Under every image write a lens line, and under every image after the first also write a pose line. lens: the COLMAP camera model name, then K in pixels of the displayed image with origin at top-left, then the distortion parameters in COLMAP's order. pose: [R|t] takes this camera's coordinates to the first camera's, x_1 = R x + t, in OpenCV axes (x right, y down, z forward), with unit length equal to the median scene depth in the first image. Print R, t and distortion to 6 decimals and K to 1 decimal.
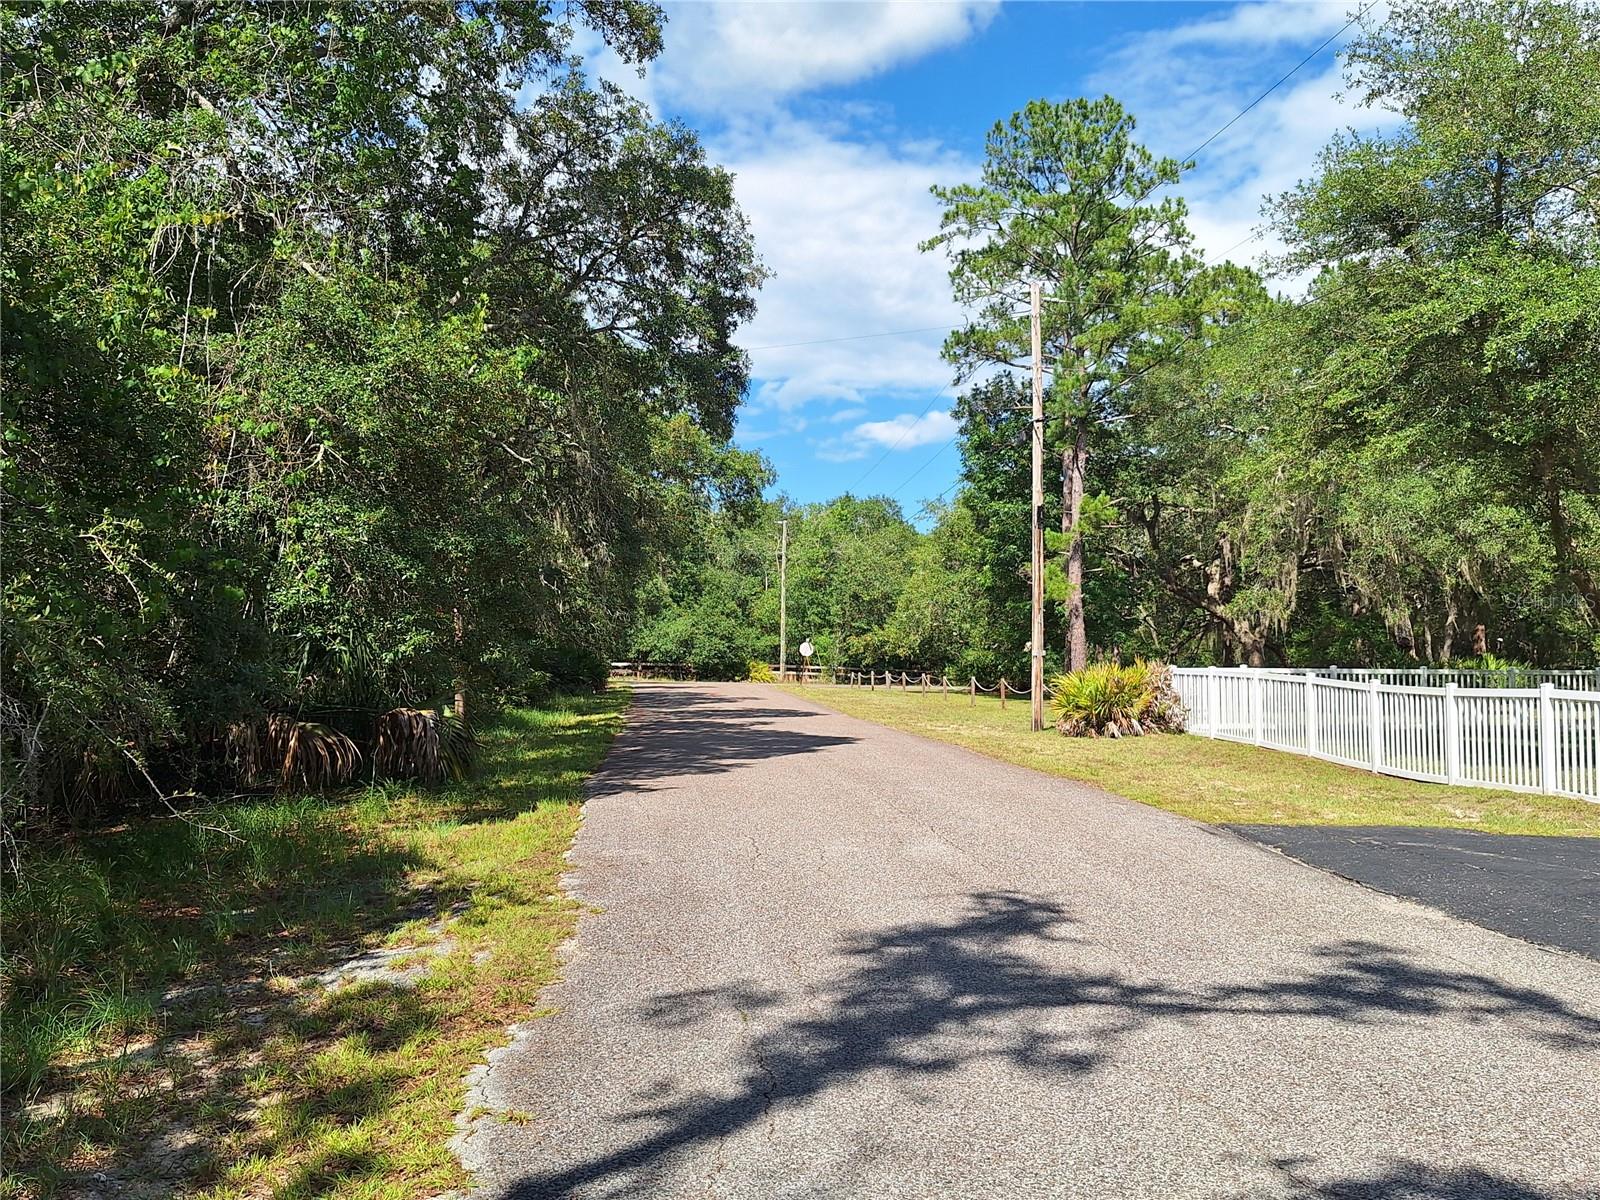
lens RADIAL K [[1072.3, 0, 791.9], [0, 1072.3, 596.6], [0, 0, 1]] dist [0.086999, -0.045186]
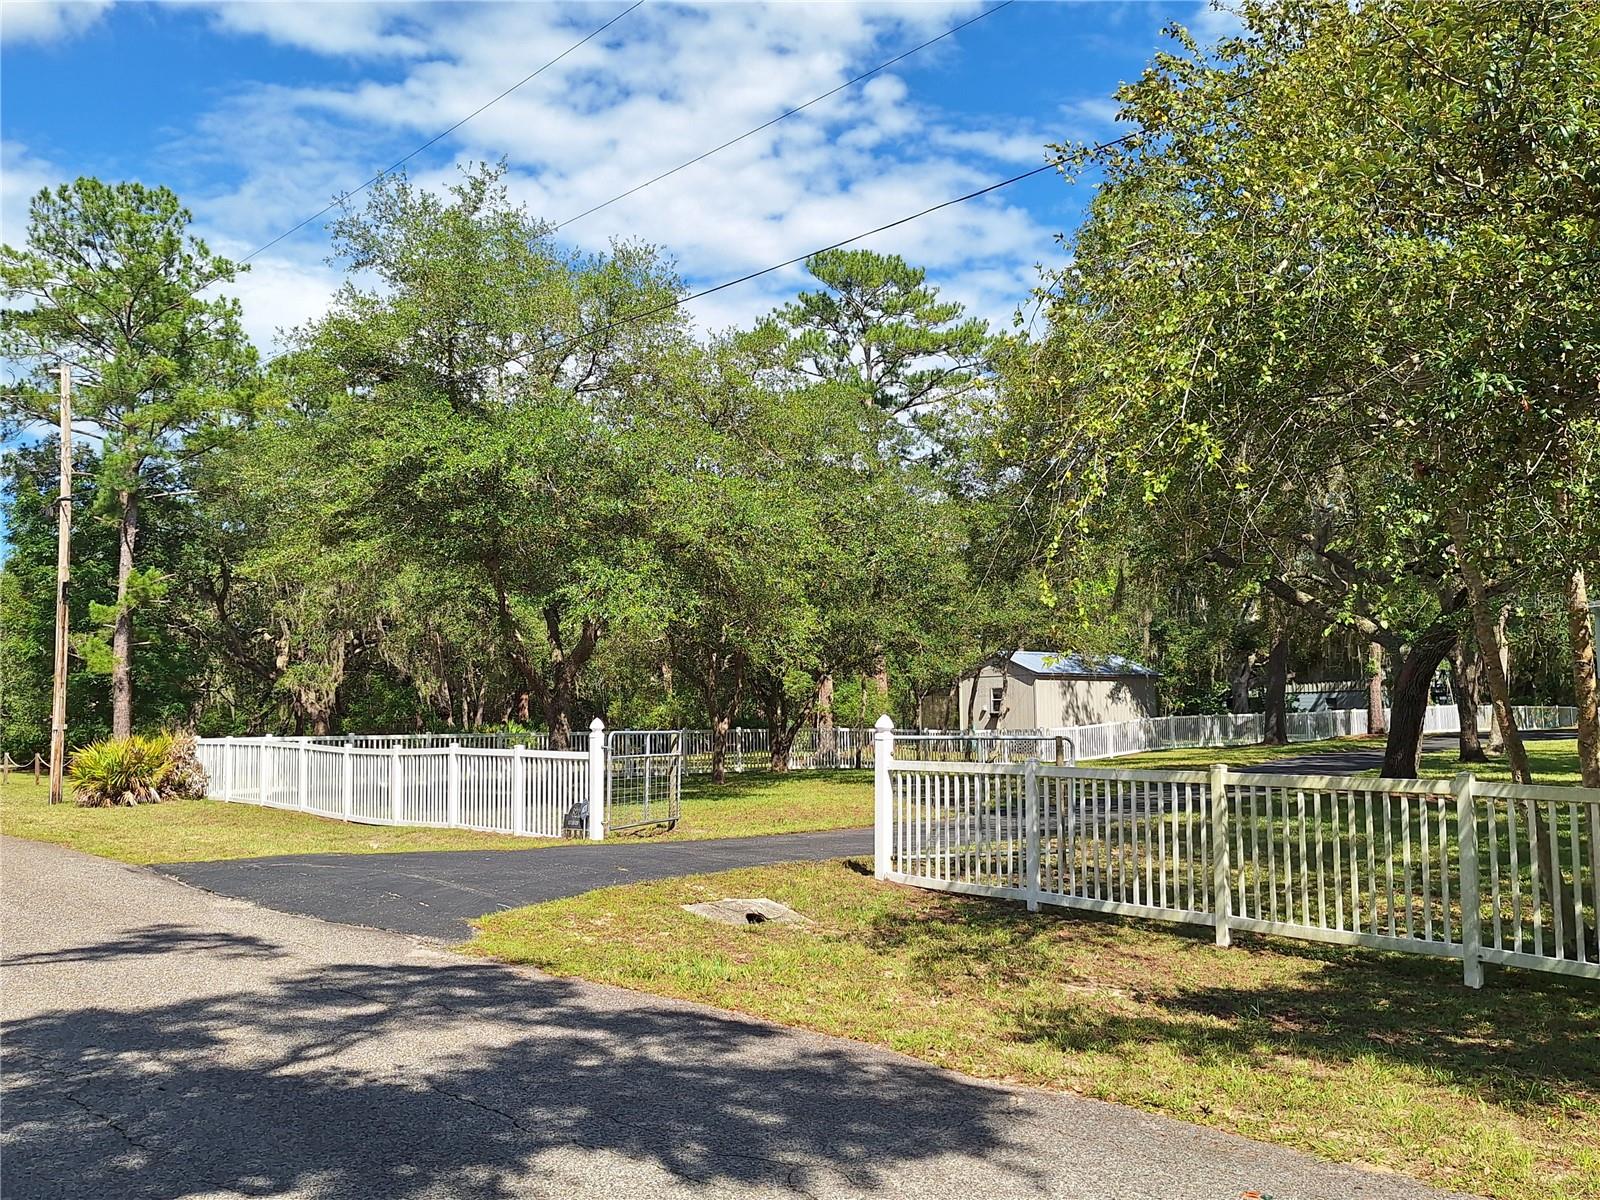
lens RADIAL K [[1431.5, 0, 798.1], [0, 1431.5, 602.2], [0, 0, 1]] dist [0.071078, -0.048803]
pose [[0.850539, 0.031940, 0.524940, 0.088547], [-0.015315, 0.999235, -0.035985, -0.023812], [-0.525688, 0.022568, 0.850378, -0.478590]]
